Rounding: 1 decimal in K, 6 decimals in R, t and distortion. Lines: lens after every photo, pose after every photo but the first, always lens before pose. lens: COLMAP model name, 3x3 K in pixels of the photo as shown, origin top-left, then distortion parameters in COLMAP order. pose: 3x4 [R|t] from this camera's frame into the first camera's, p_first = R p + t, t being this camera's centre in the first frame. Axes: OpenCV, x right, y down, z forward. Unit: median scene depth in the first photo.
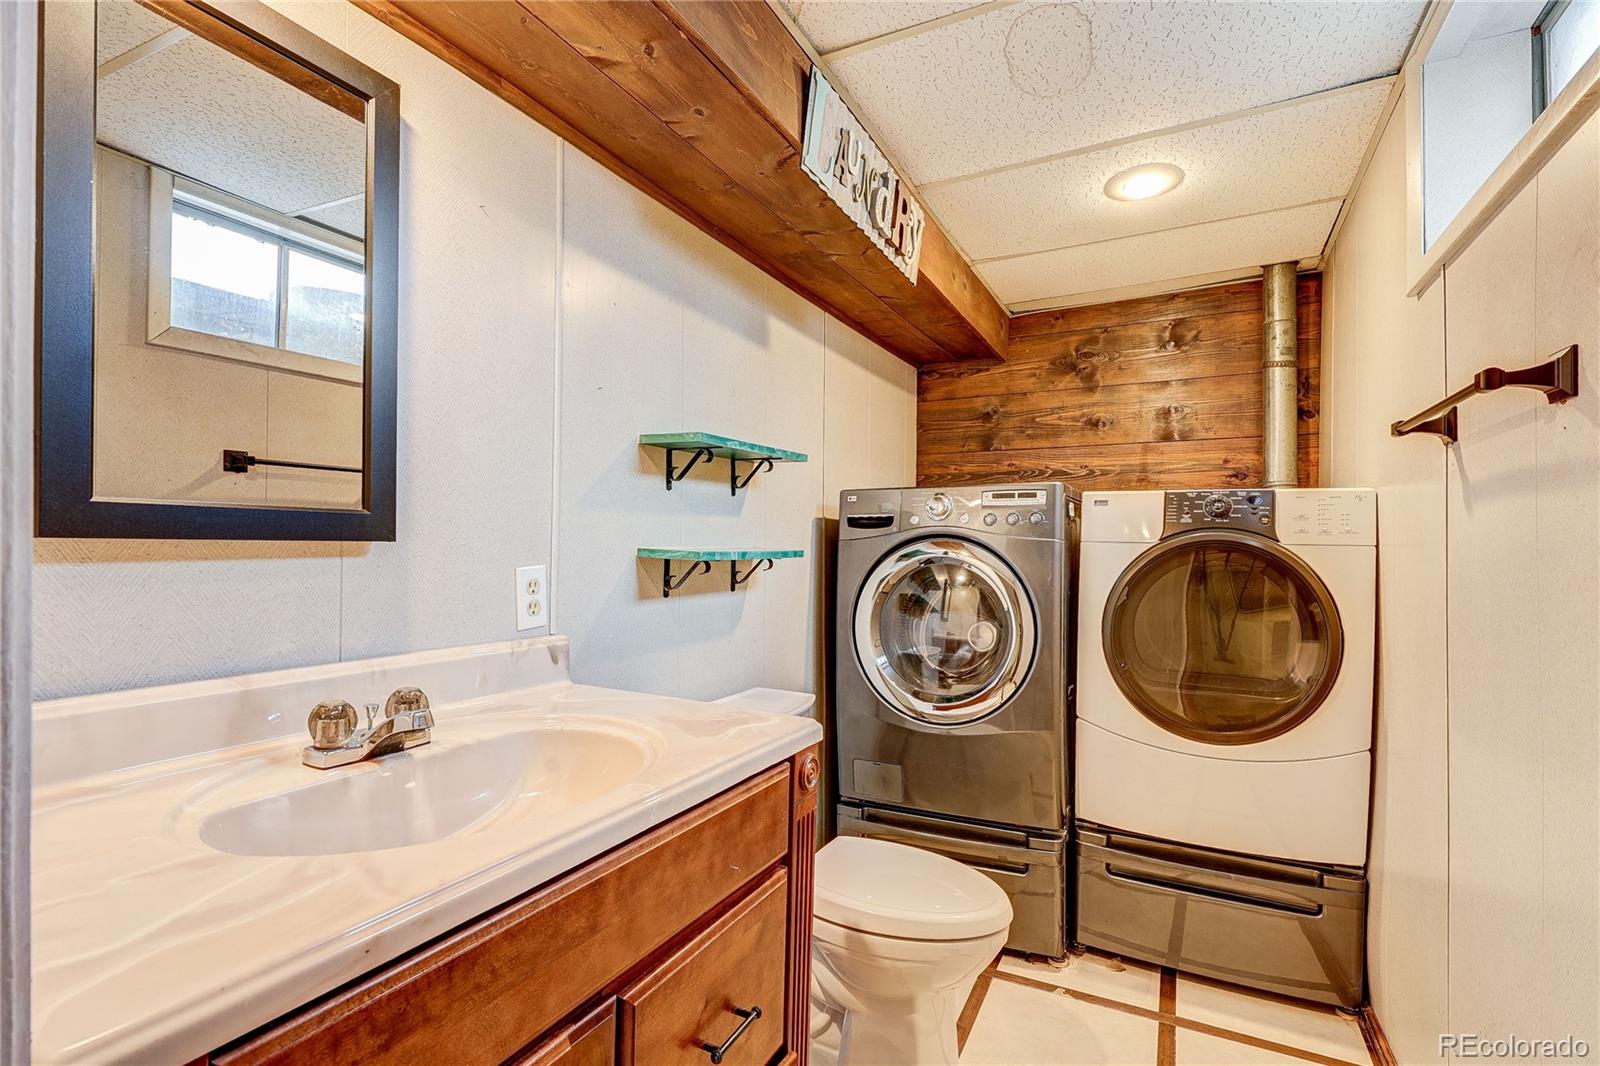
lens RADIAL K [[764.6, 0, 803.3], [0, 764.6, 538.3], [0, 0, 1]] dist [-0.000149, -0.000942]
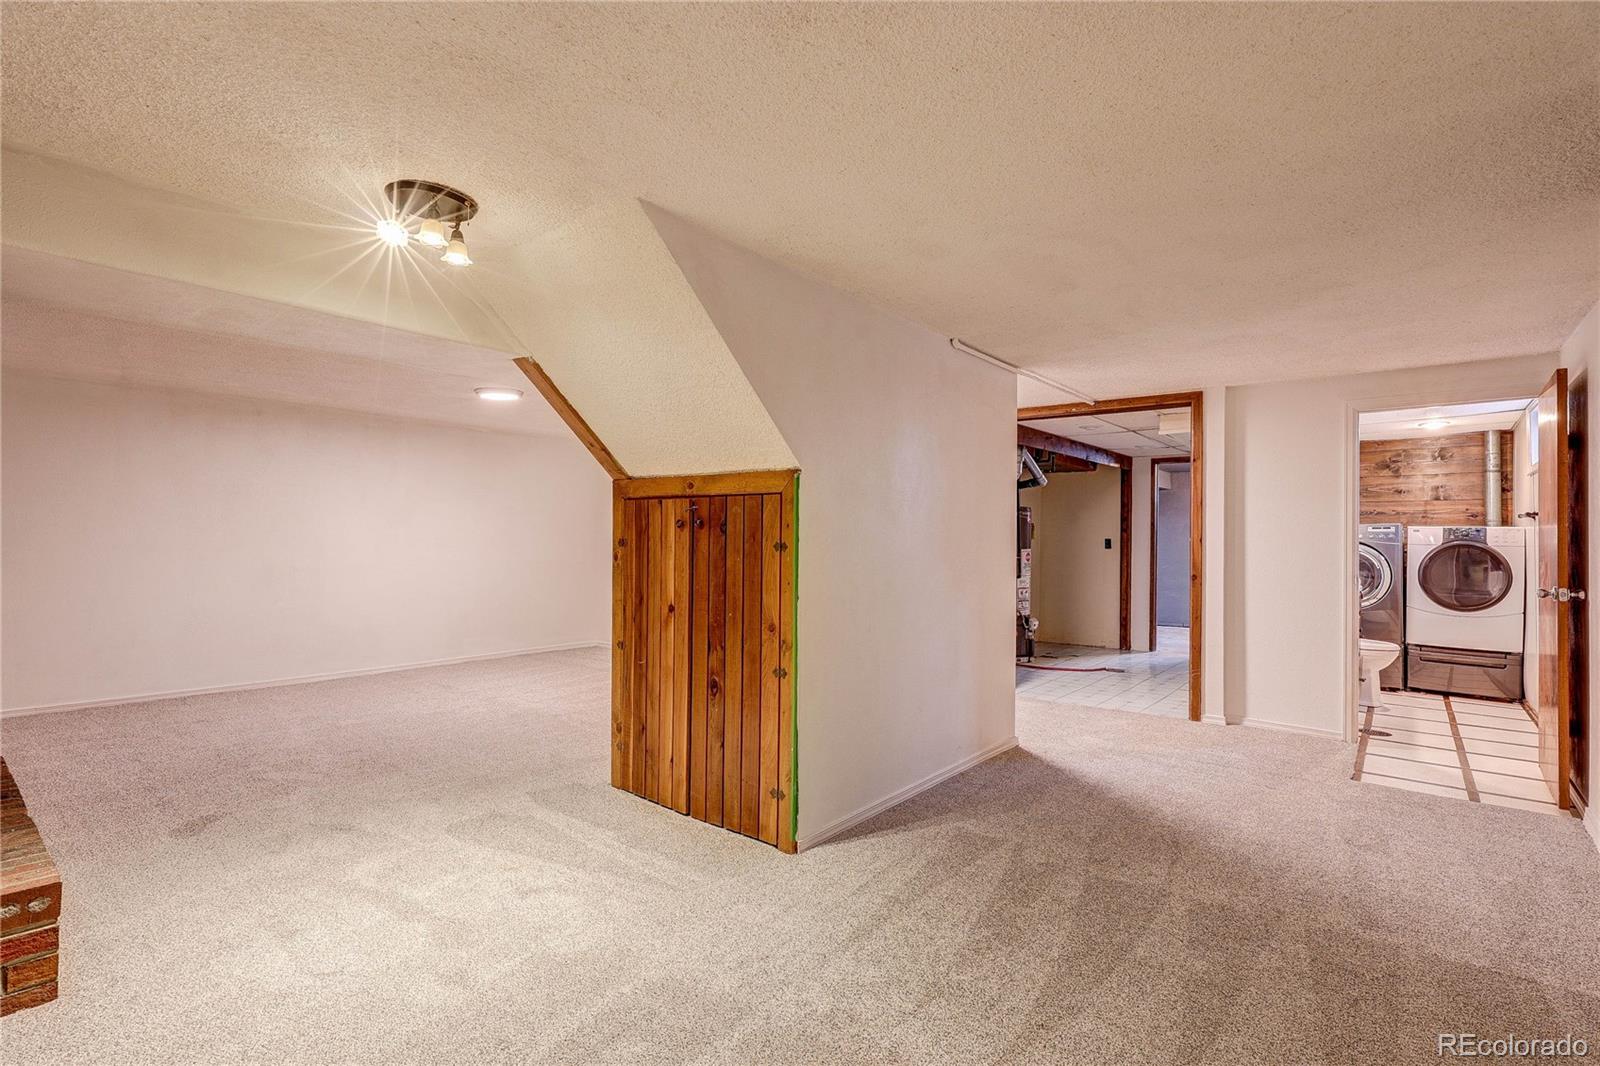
lens RADIAL K [[764.6, 0, 795.8], [0, 764.6, 534.1], [0, 0, 1]] dist [-0.000149, -0.000942]
pose [[0.978223, -0.003147, -0.207531, -1.020078], [0.002320, 0.999988, -0.004228, -0.021571], [0.207542, 0.003655, 0.978219, -1.799800]]
